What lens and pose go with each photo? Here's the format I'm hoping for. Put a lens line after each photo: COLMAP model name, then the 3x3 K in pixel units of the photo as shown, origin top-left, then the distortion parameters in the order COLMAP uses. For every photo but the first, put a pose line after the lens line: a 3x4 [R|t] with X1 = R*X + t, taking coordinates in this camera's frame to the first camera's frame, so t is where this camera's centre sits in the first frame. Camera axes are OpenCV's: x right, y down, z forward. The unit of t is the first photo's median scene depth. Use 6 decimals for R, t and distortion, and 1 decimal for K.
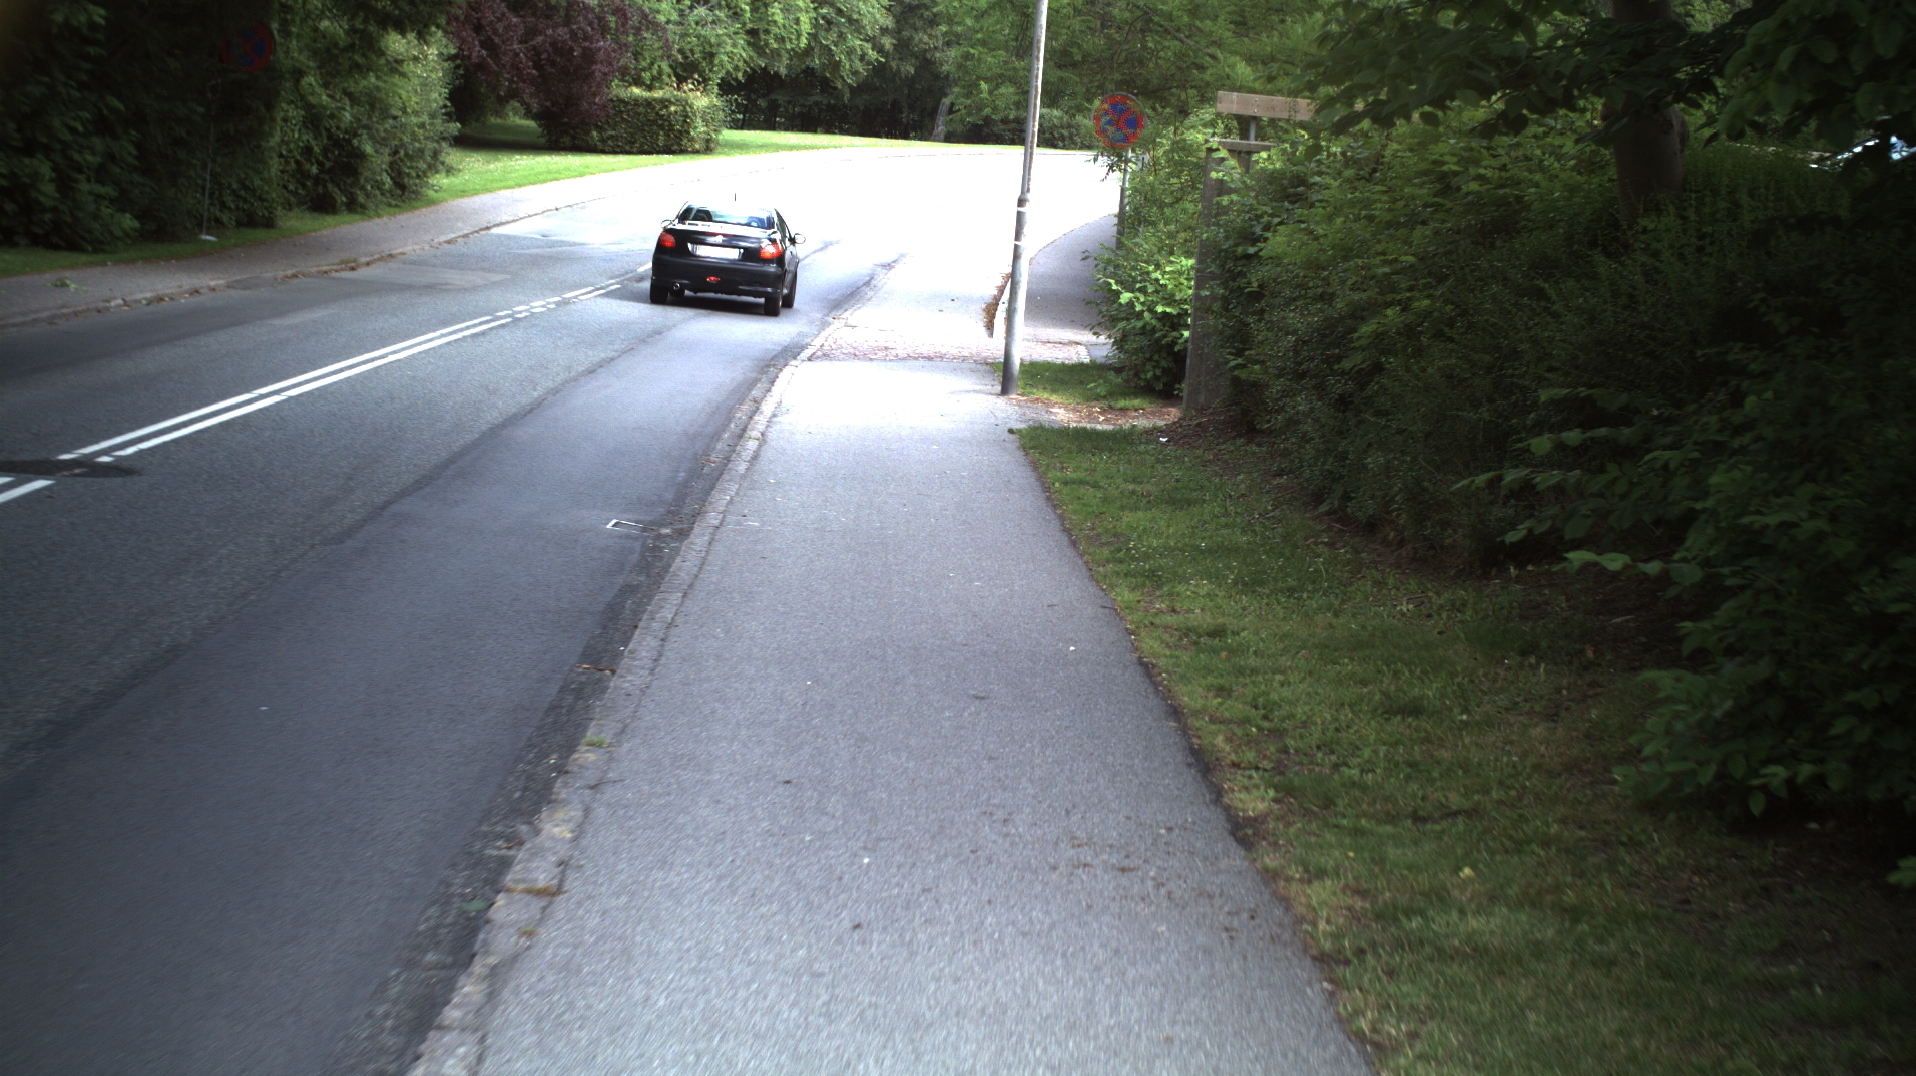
lens RADIAL K [[3209.8, 0, 958.0], [0, 3209.8, 538.0], [0, 0, 1]] dist [-0.304617, 0.498200]
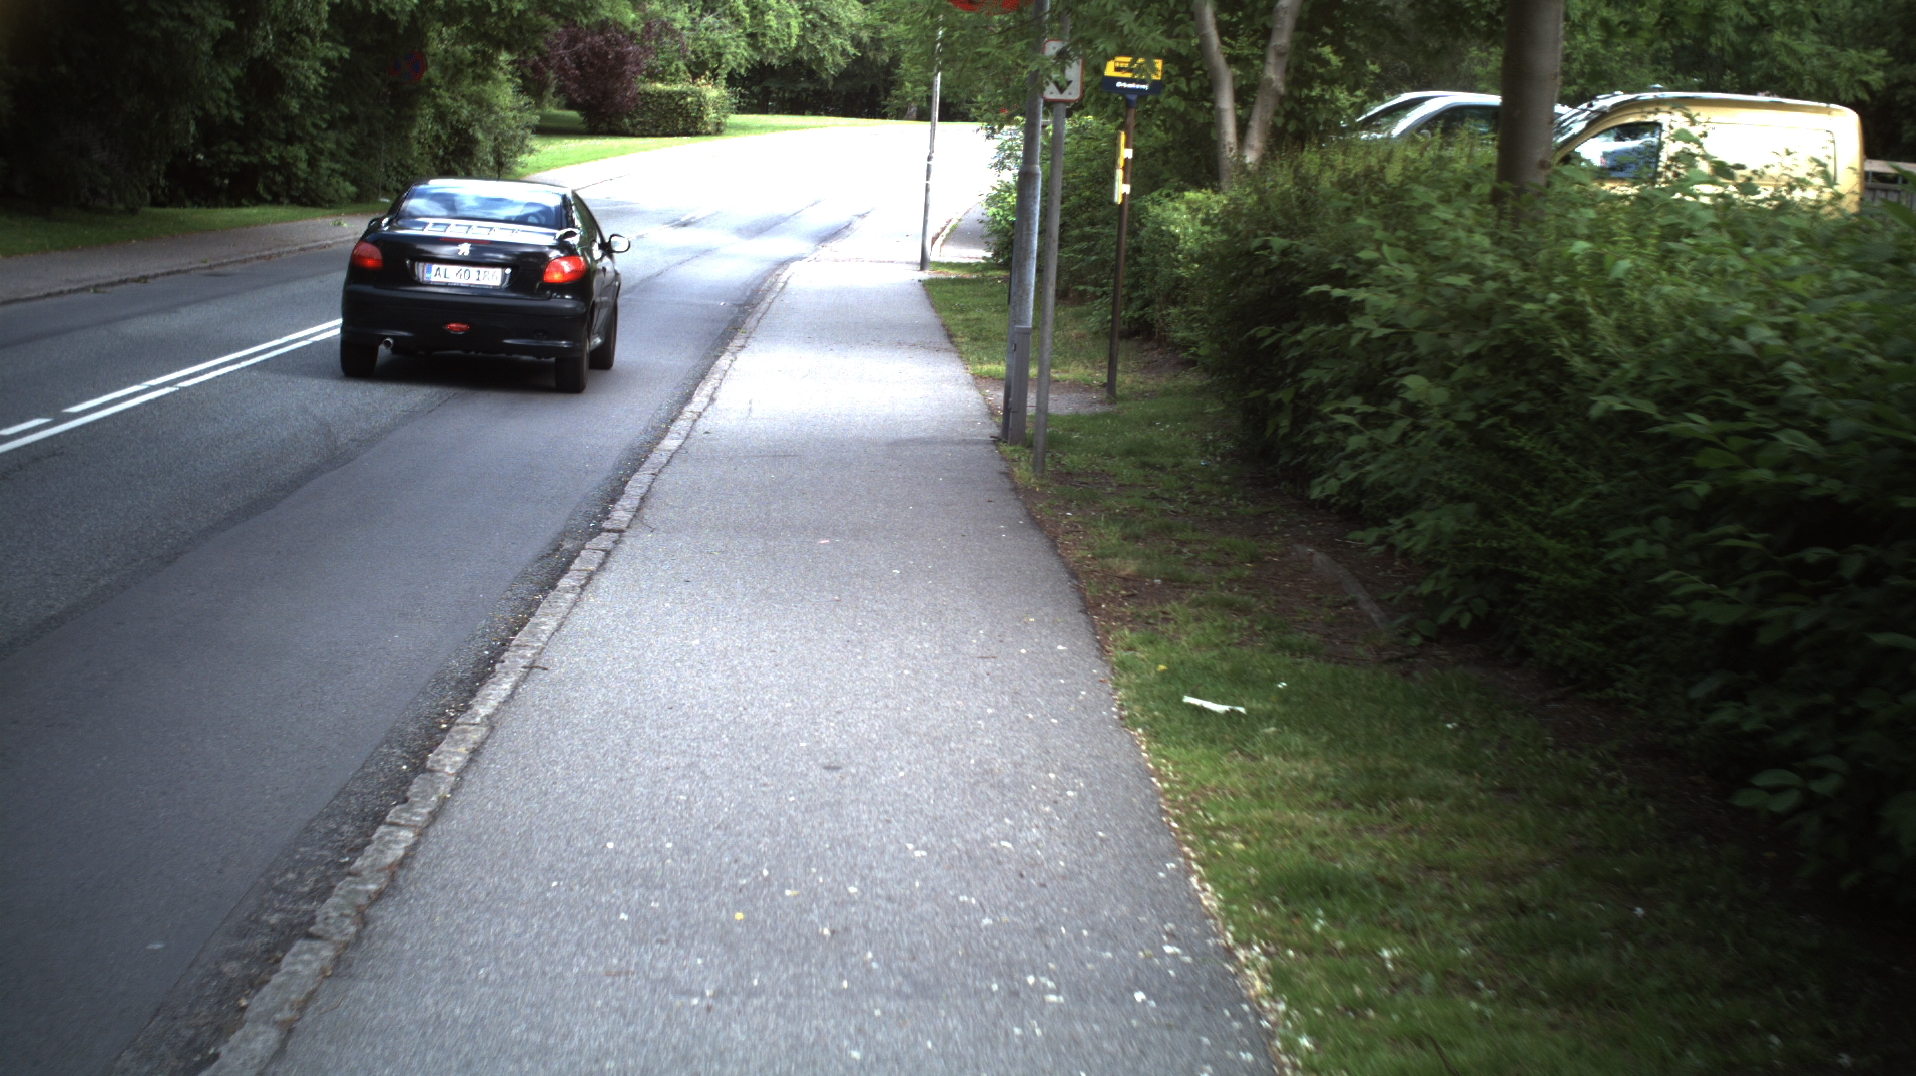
lens RADIAL K [[3209.8, 0, 958.0], [0, 3209.8, 538.0], [0, 0, 1]] dist [-0.304617, 0.498200]
pose [[0.999769, -0.021423, 0.001425, 0.020981], [0.021412, 0.999745, 0.007126, 0.065167], [-0.001577, -0.007094, 0.999974, -0.537648]]
